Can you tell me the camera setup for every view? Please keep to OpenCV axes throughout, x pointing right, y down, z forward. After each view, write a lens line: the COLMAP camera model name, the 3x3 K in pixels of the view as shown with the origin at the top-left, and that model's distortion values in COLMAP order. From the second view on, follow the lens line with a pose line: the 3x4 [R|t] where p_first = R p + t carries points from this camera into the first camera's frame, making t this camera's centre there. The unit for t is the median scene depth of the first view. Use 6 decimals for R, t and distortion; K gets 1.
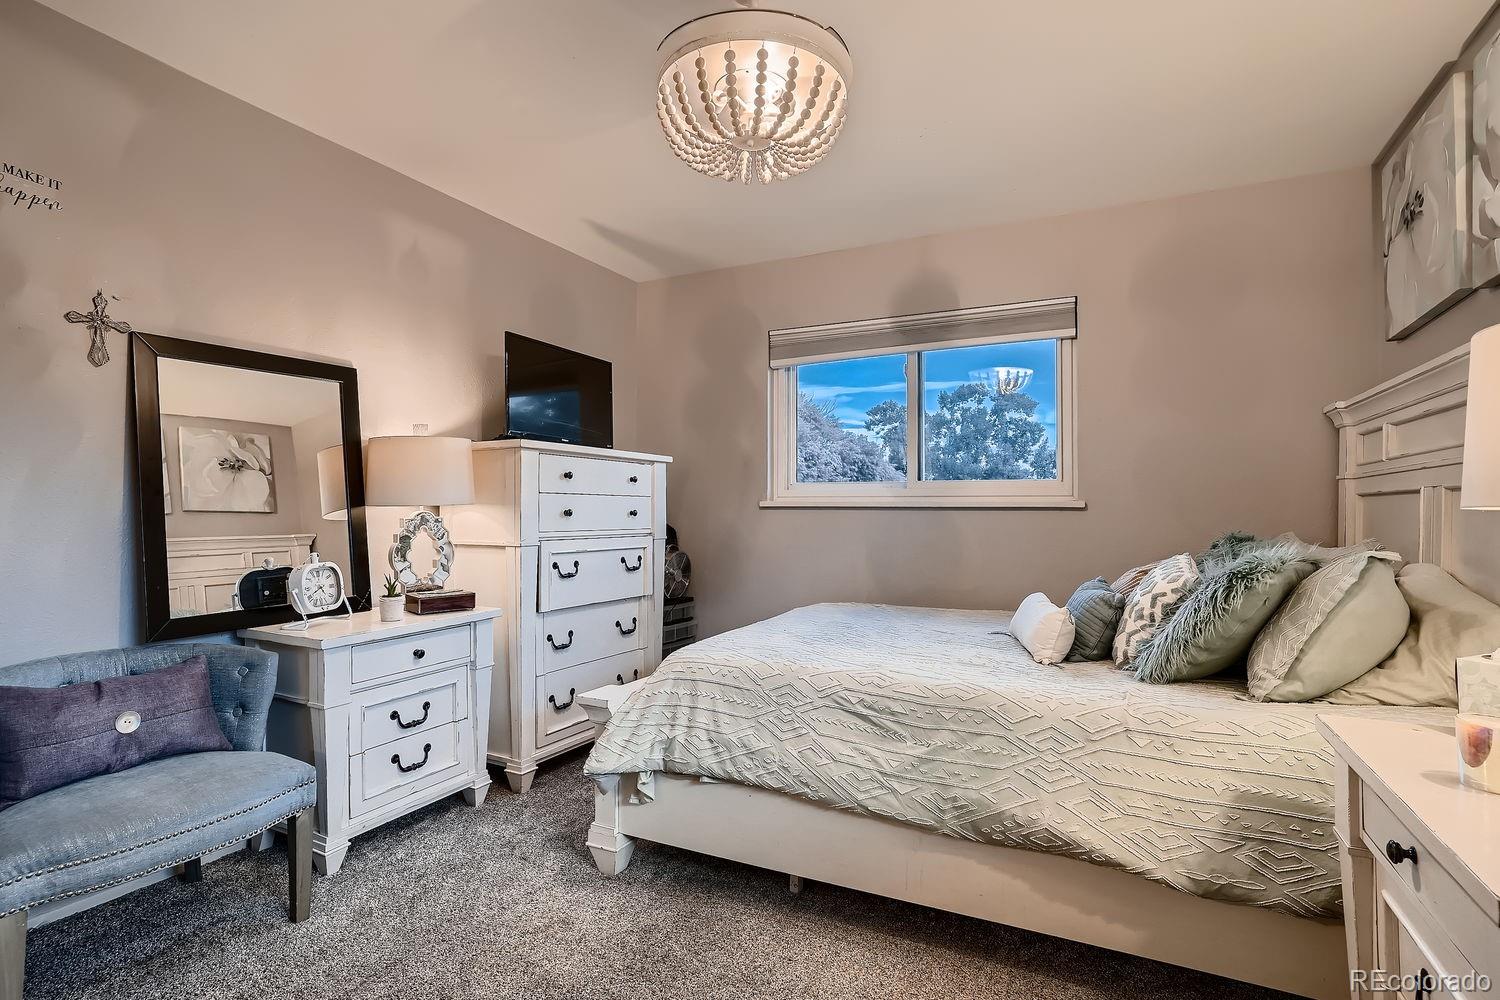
lens RADIAL K [[737.4, 0, 744.2], [0, 737.4, 490.7], [0, 0, 1]] dist [-0.042520, 0.026519]
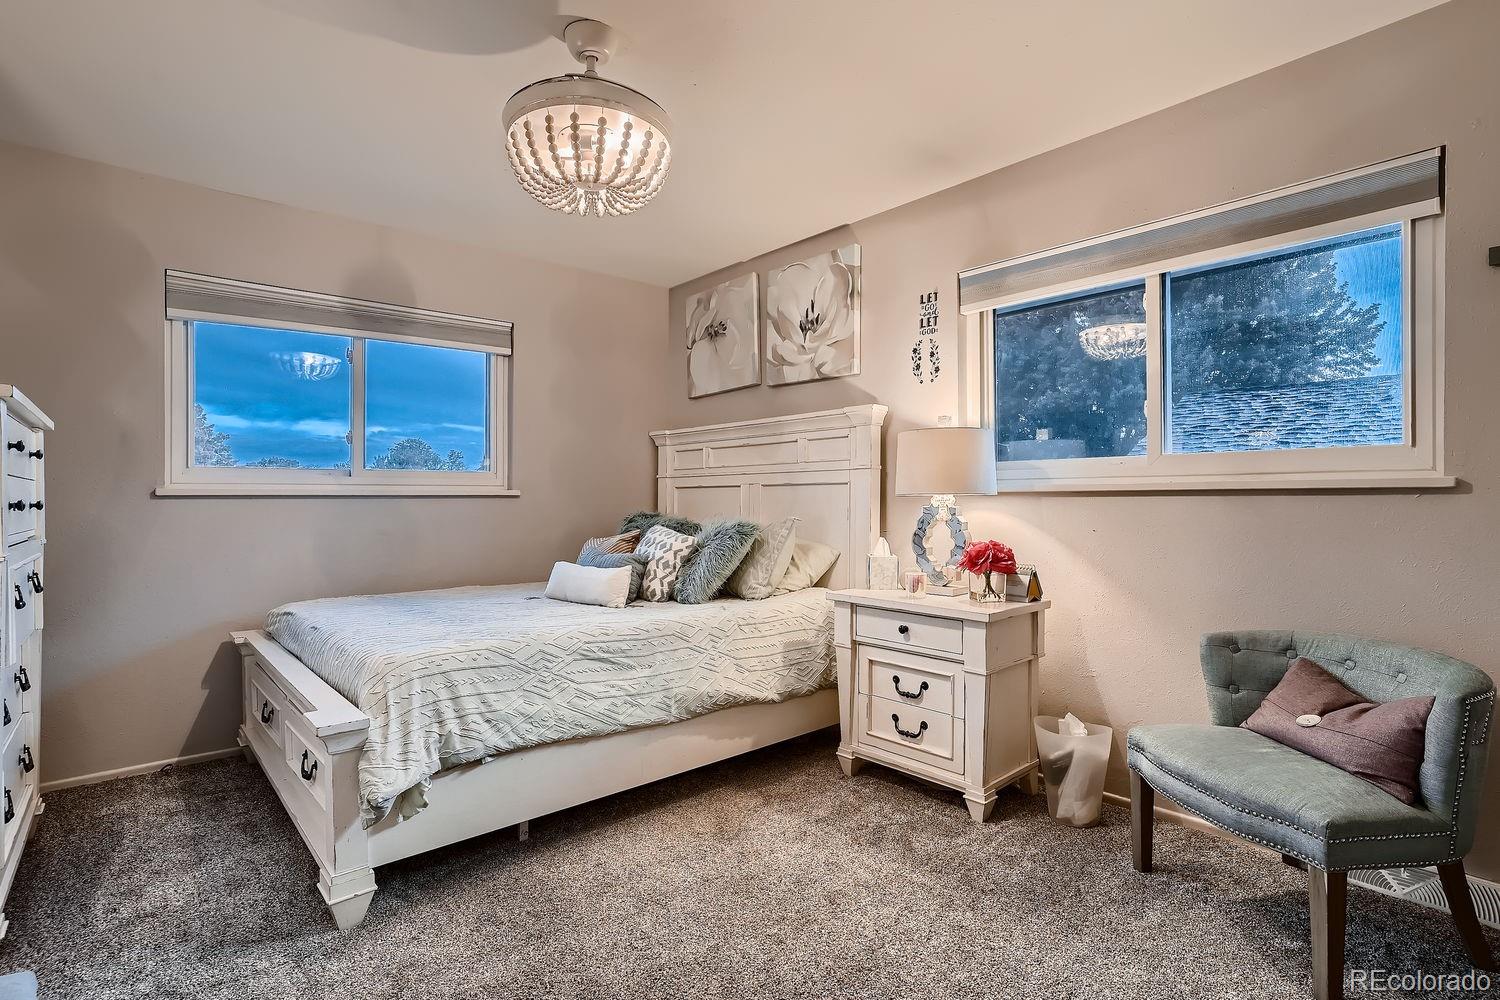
lens RADIAL K [[737.4, 0, 744.2], [0, 737.4, 490.7], [0, 0, 1]] dist [-0.042520, 0.026519]
pose [[0.371655, 0.005032, 0.928357, -0.854207], [-0.016962, 0.999855, 0.001372, 0.009239], [-0.928216, -0.016257, 0.371687, 0.284787]]
